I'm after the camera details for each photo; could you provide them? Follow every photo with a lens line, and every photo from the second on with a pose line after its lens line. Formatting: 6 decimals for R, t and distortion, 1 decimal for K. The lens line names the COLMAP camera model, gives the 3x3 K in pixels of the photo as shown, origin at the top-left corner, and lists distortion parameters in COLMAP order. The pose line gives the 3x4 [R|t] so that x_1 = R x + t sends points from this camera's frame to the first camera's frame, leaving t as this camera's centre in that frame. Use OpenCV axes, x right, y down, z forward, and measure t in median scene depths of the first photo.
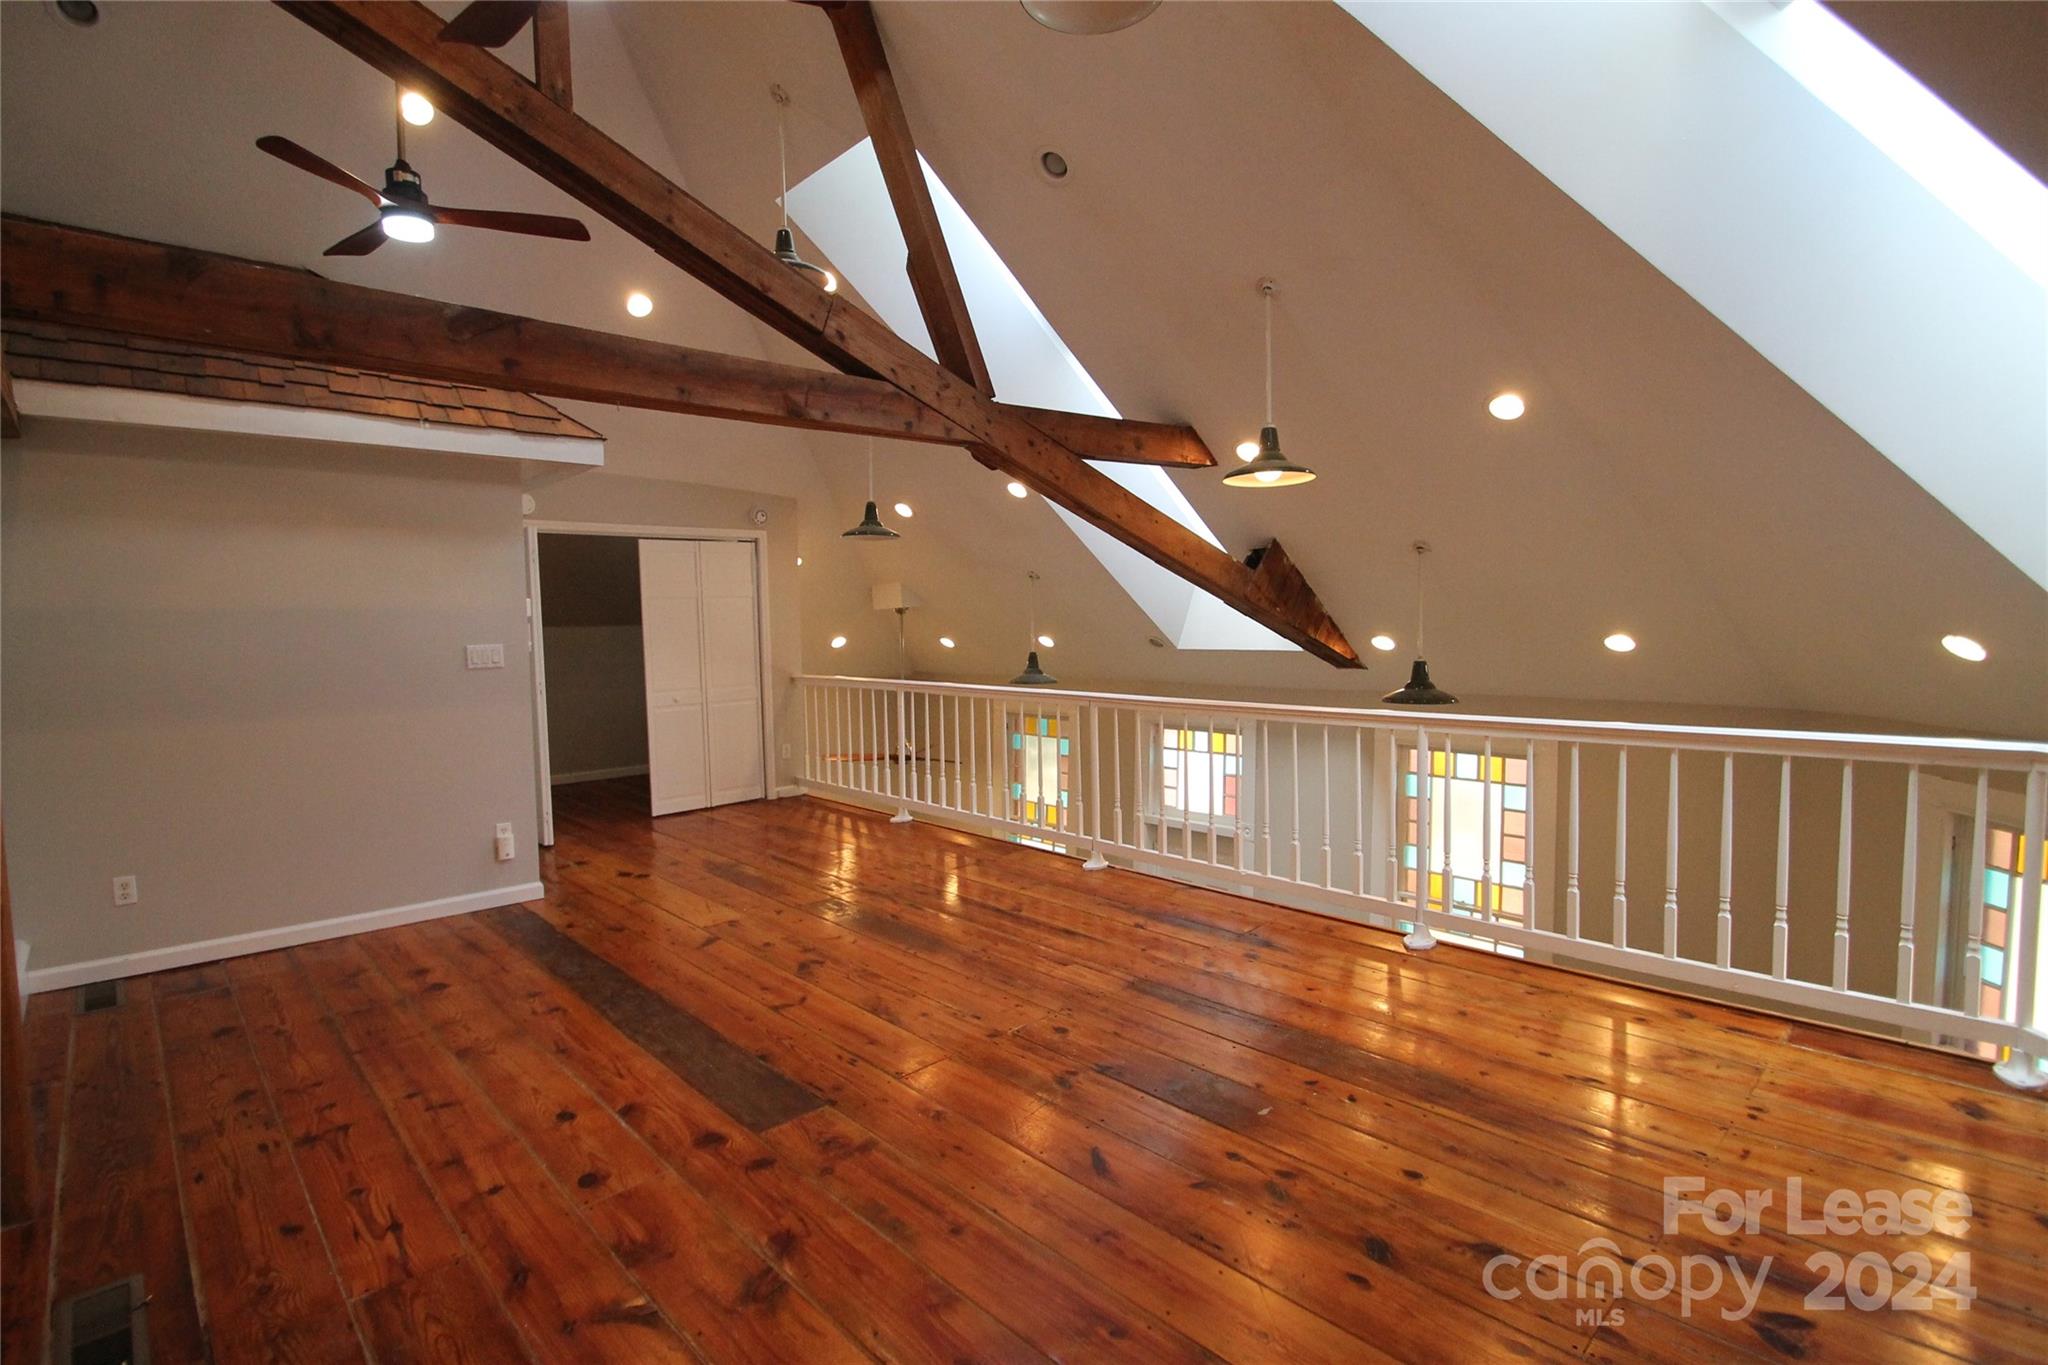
lens RADIAL K [[967.2, 0, 1022.1], [0, 967.2, 682.5], [0, 0, 1]] dist [-0.009304, -0.004143]
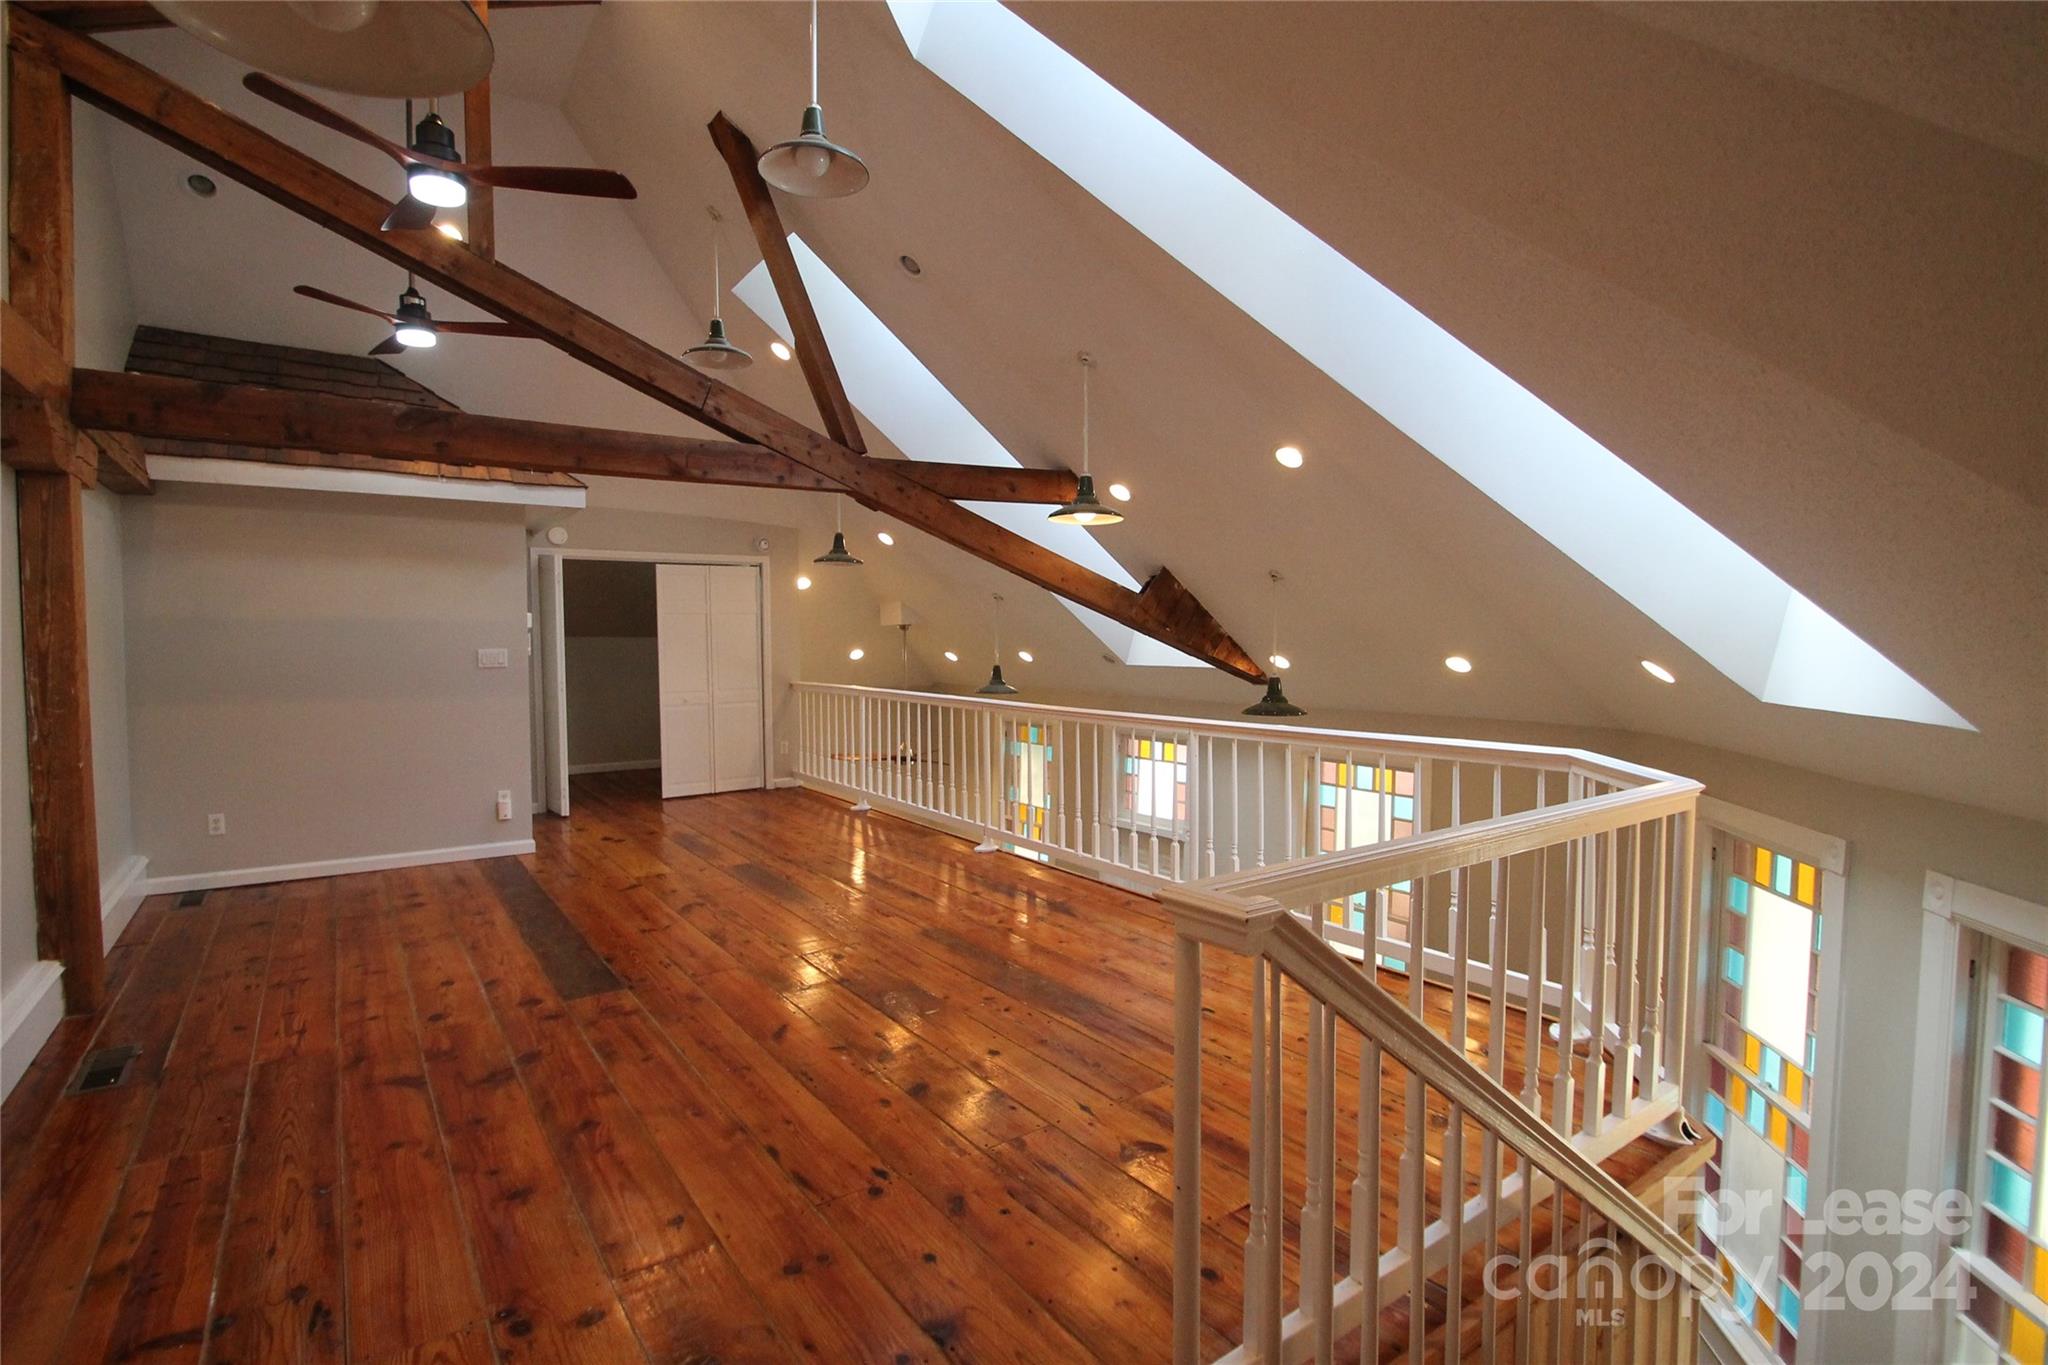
lens RADIAL K [[967.2, 0, 1022.6], [0, 967.2, 679.5], [0, 0, 1]] dist [-0.009304, -0.004143]
pose [[0.990448, 0.020054, -0.136420, 0.311724], [-0.023100, 0.999517, -0.020781, 0.011617], [0.135938, 0.023734, 0.990433, -0.163730]]
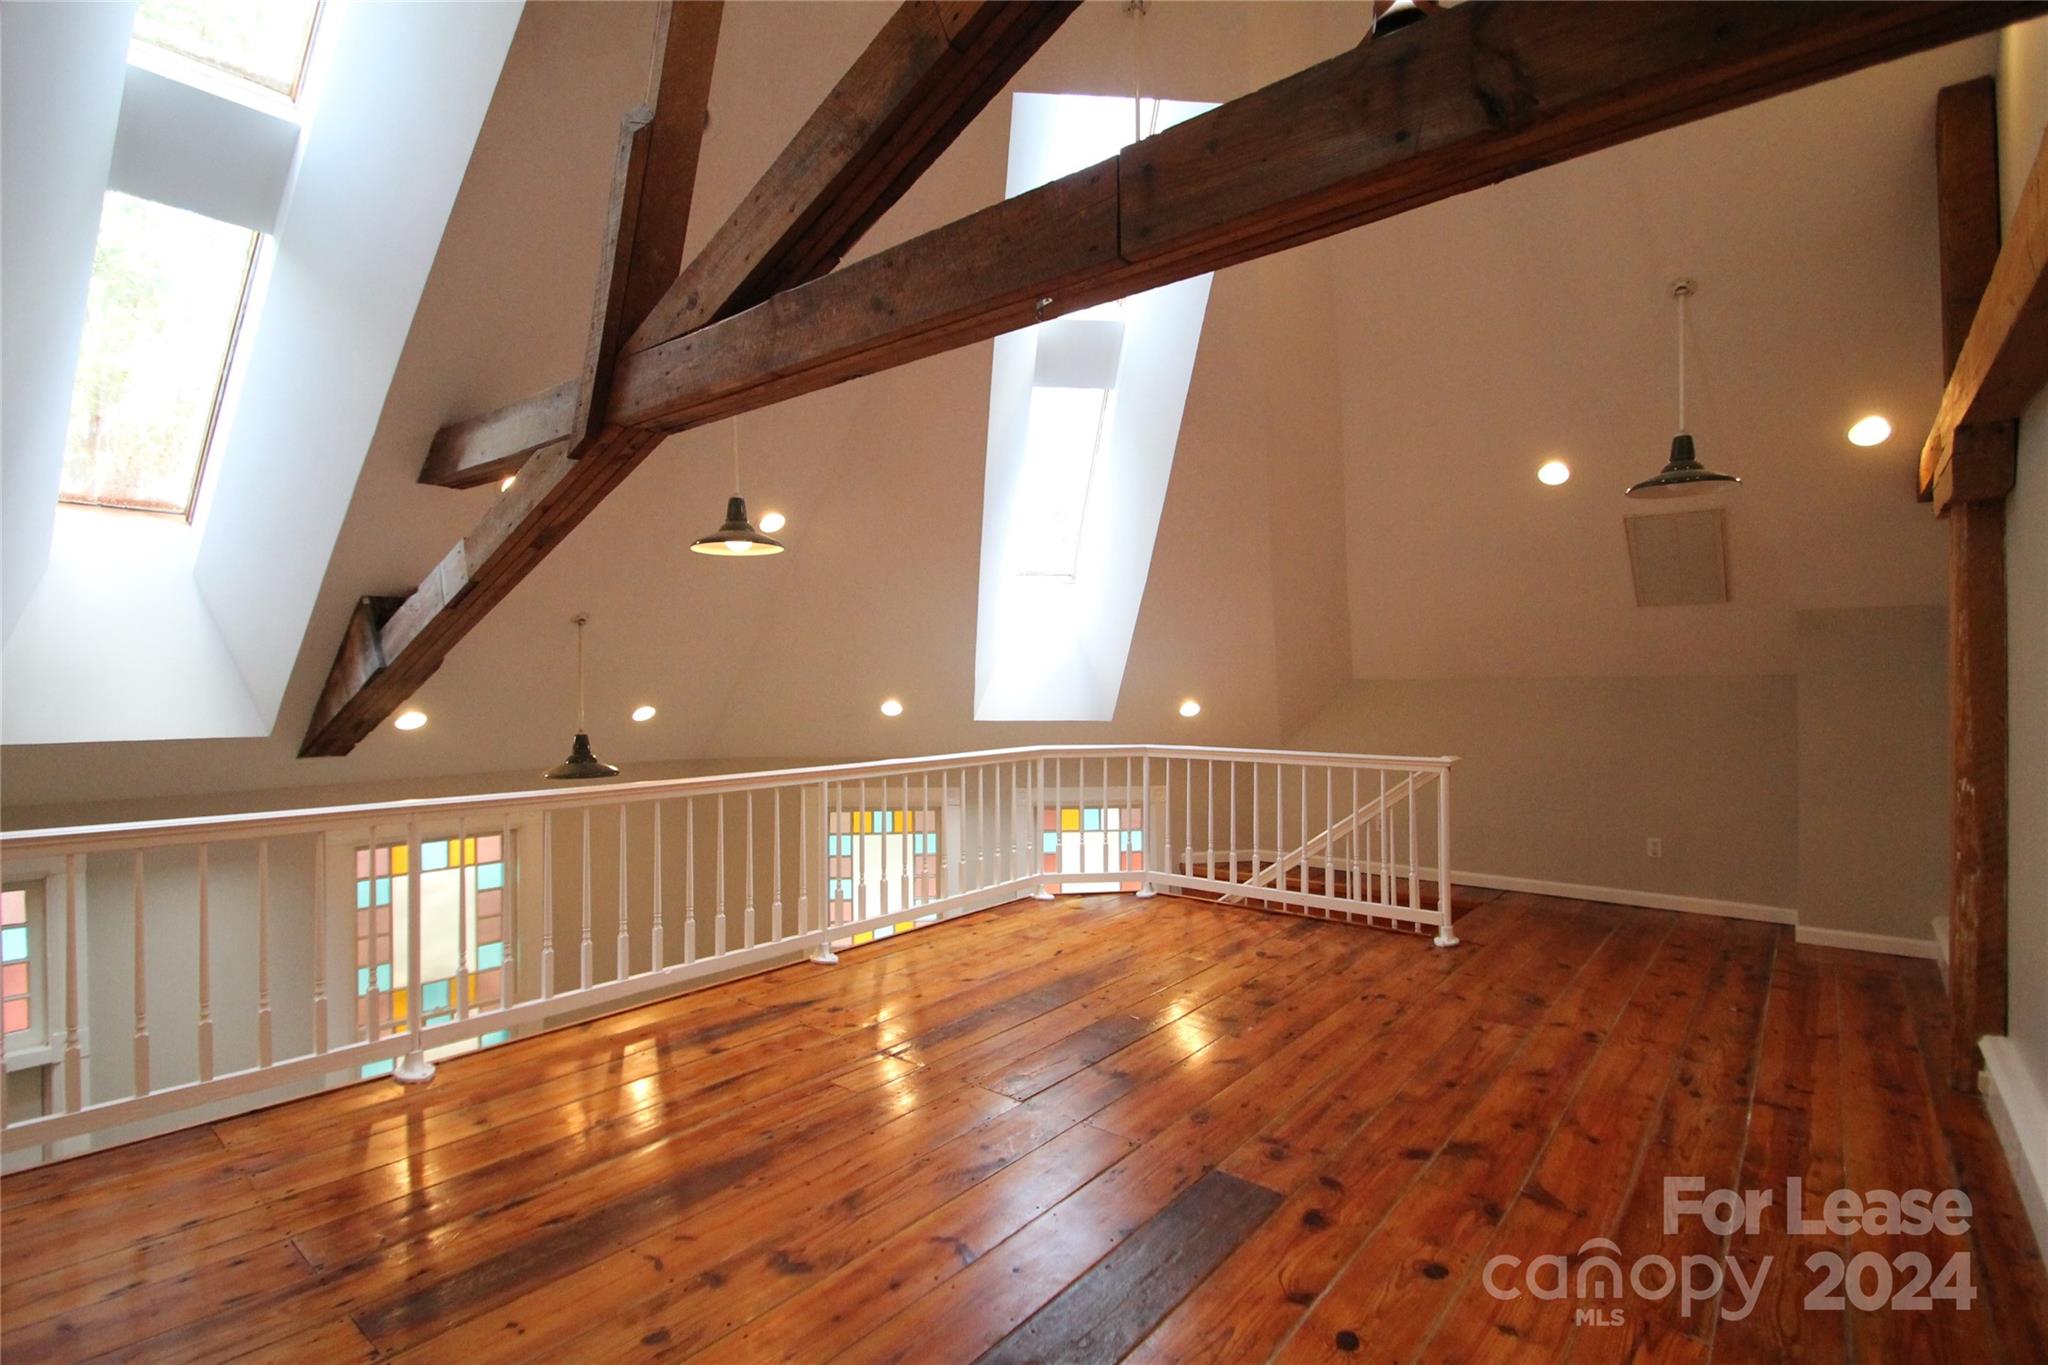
lens RADIAL K [[967.2, 0, 1024.9], [0, 967.2, 673.0], [0, 0, 1]] dist [-0.009304, -0.004143]
pose [[-0.120617, 0.027504, 0.992318, -0.688653], [0.075283, 0.996991, -0.018483, -0.035120], [-0.989840, 0.072476, -0.122325, 0.754164]]
